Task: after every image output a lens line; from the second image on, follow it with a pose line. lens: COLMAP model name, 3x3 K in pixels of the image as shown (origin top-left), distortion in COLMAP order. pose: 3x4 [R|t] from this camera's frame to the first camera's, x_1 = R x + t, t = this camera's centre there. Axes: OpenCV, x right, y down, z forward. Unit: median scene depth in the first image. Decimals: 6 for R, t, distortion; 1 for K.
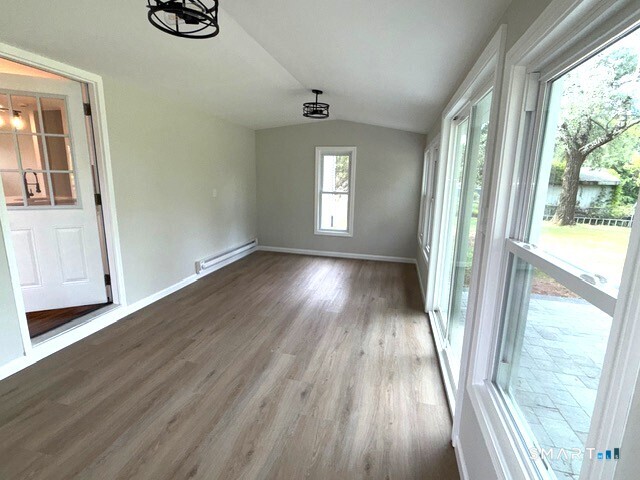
lens RADIAL K [[318.2, 0, 318.4], [0, 318.2, 240.7], [0, 0, 1]] dist [0.002938, -0.000640]
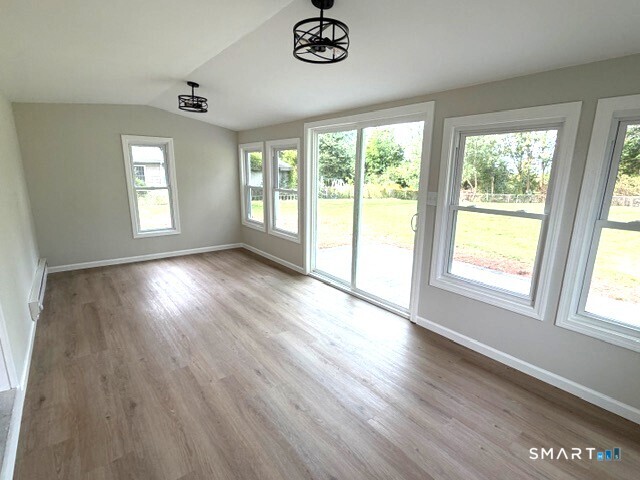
lens RADIAL K [[318.2, 0, 318.4], [0, 318.2, 240.7], [0, 0, 1]] dist [0.002938, -0.000640]
pose [[0.620795, -0.186693, 0.761419, -0.473775], [0.156676, 0.981183, 0.112838, -0.042155], [-0.768158, 0.049247, 0.638364, 0.091843]]
